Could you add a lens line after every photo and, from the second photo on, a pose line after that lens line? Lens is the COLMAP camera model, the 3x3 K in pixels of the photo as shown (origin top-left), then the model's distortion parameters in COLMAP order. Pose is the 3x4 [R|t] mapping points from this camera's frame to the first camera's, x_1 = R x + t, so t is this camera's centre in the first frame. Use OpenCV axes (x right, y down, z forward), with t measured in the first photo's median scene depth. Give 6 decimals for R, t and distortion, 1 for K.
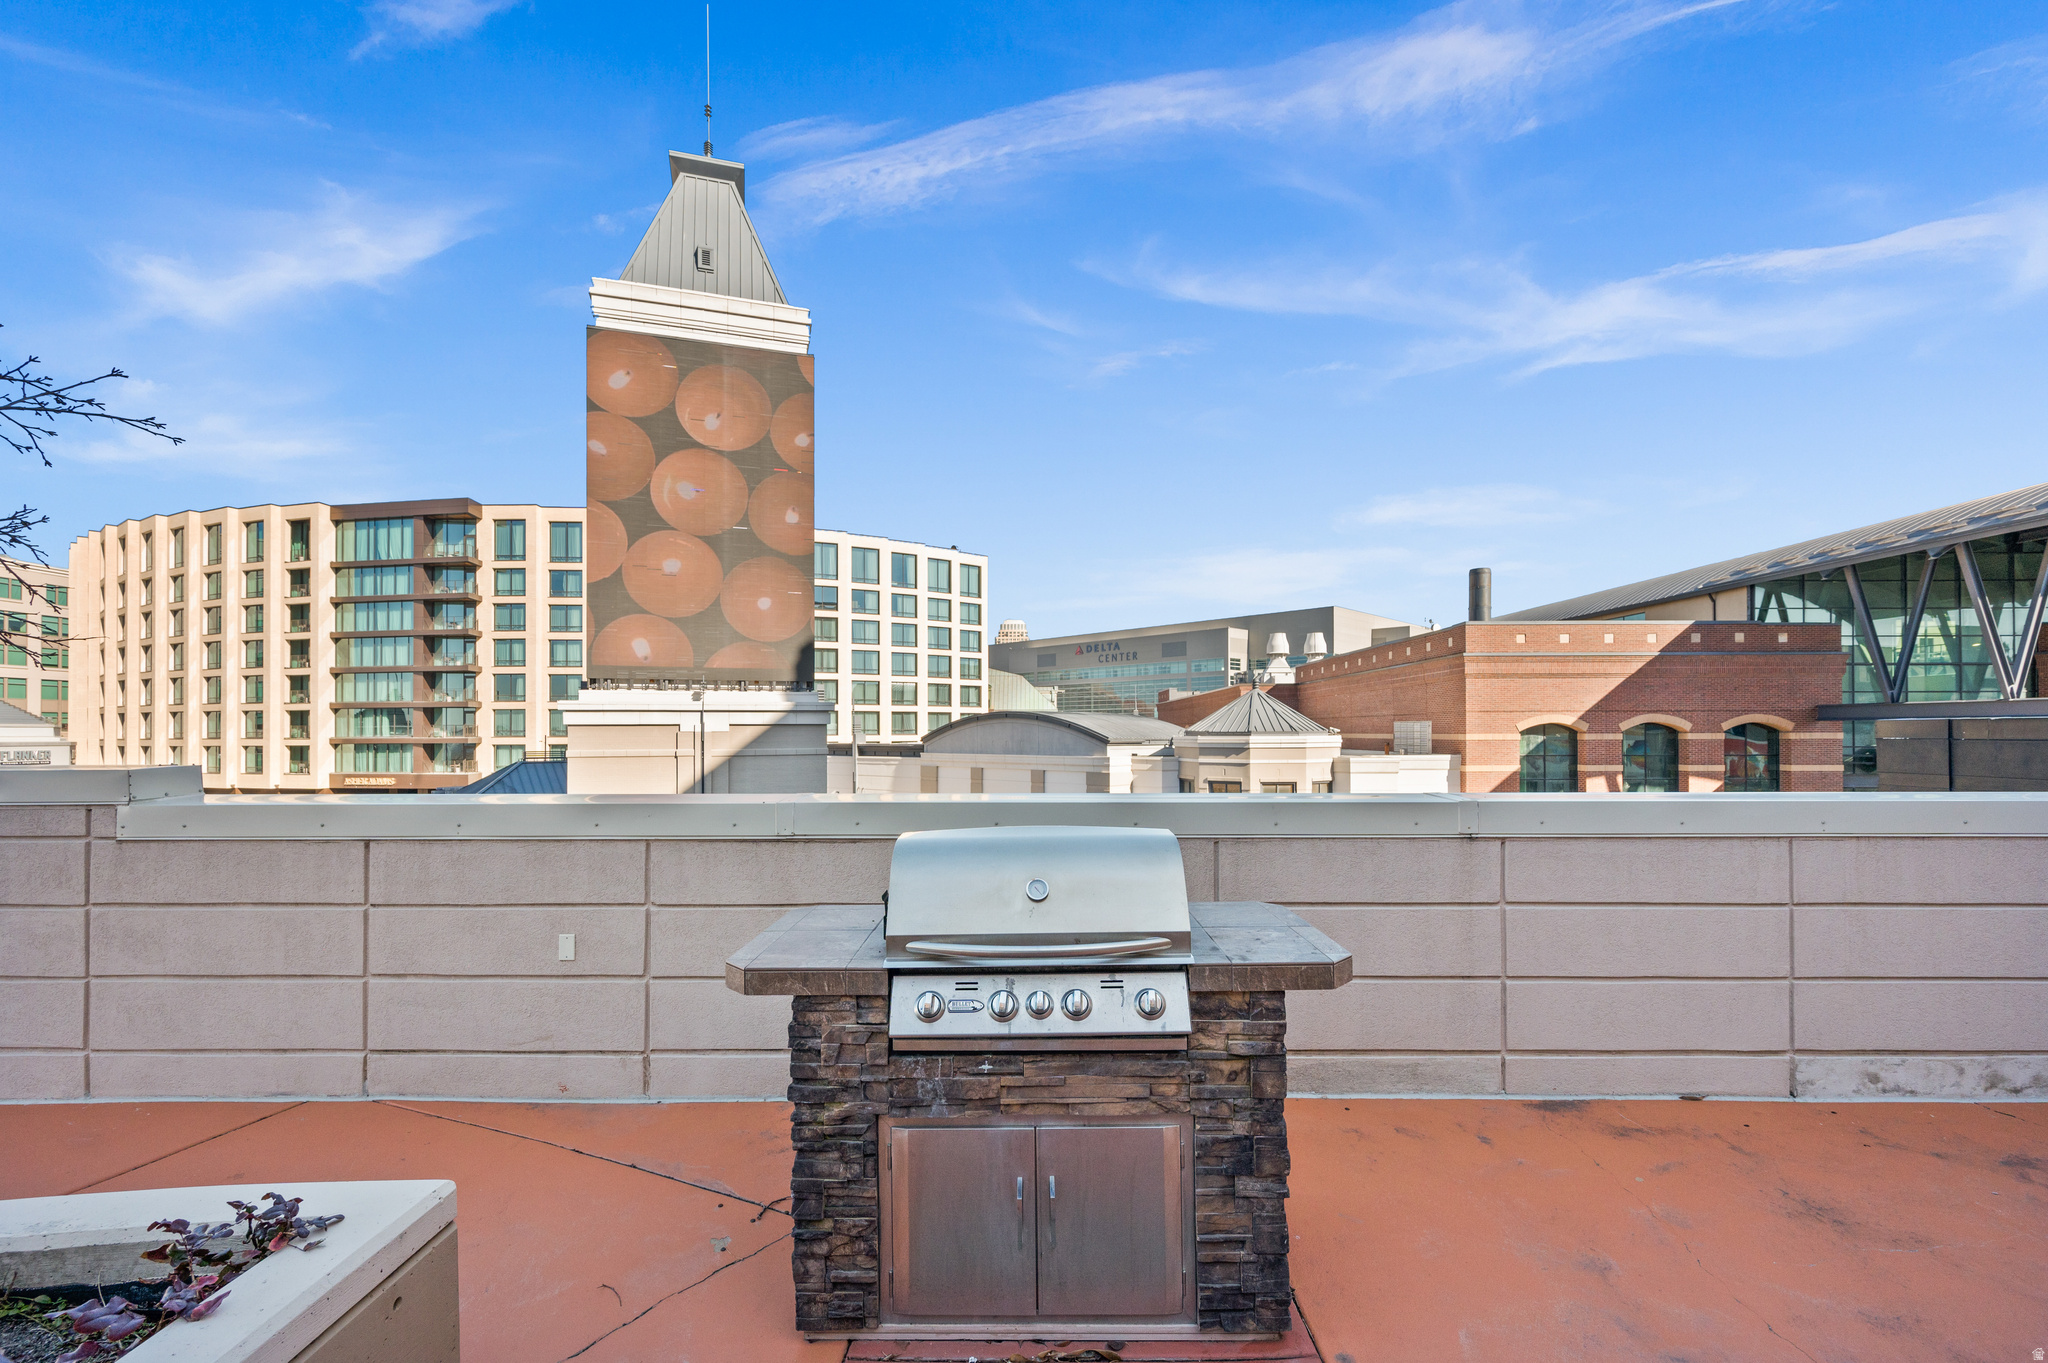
lens RADIAL K [[856.6, 0, 1026.5], [0, 856.6, 726.9], [0, 0, 1]] dist [-0.000907, -0.000120]
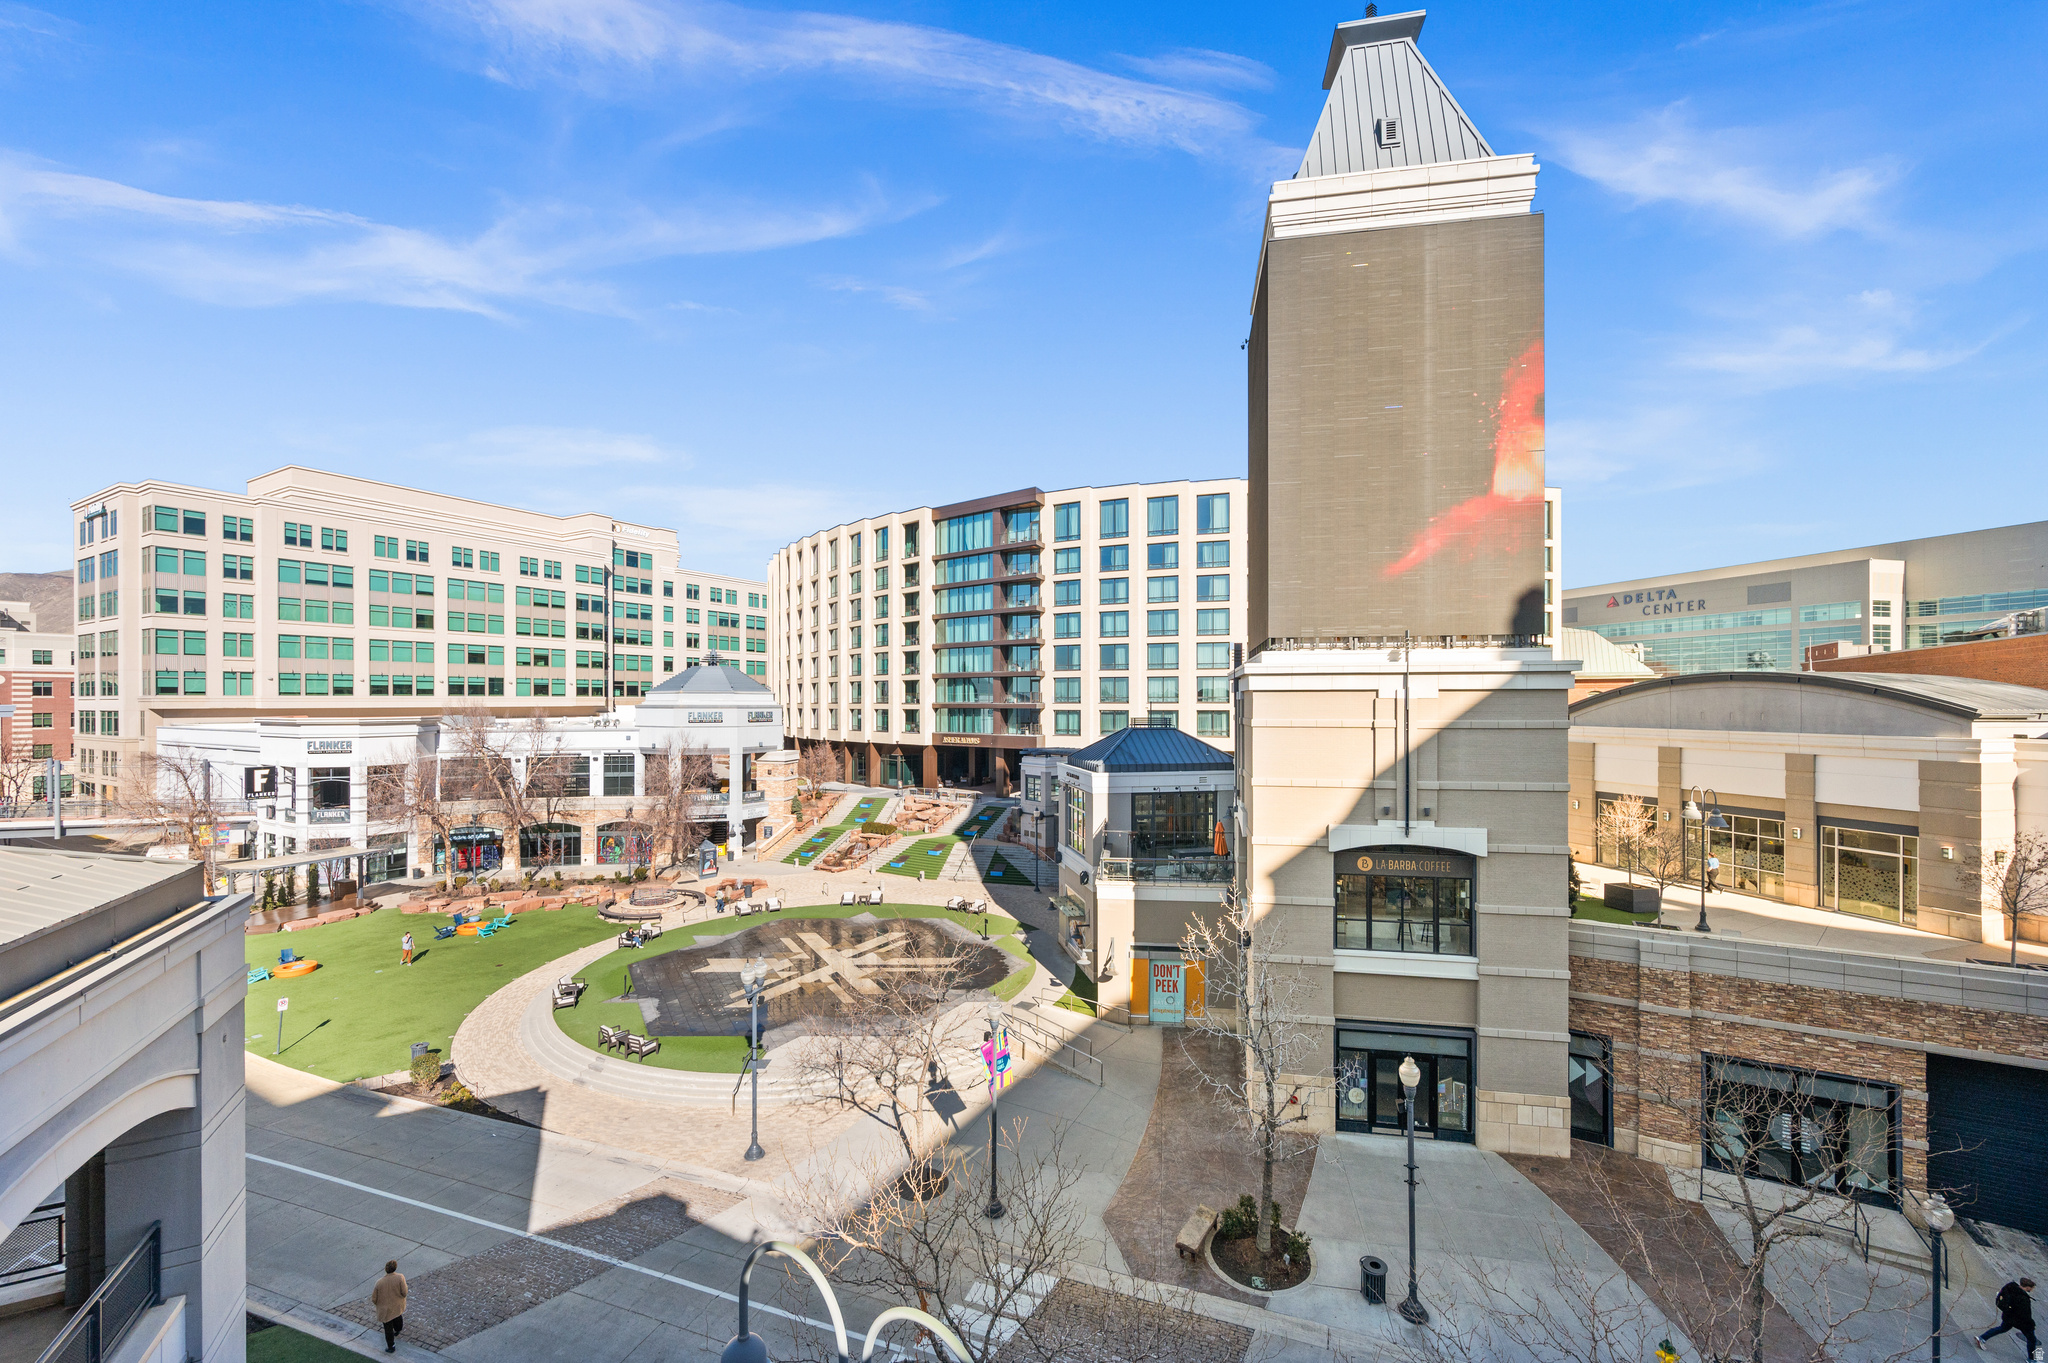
lens RADIAL K [[824.6, 0, 1018.7], [0, 824.6, 708.7], [0, 0, 1]] dist [-0.000915, -0.000045]
pose [[0.870253, 0.008212, -0.492537, -0.140046], [0.000370, 0.999850, 0.017324, 0.000619], [0.492605, -0.015259, 0.870119, 0.055408]]
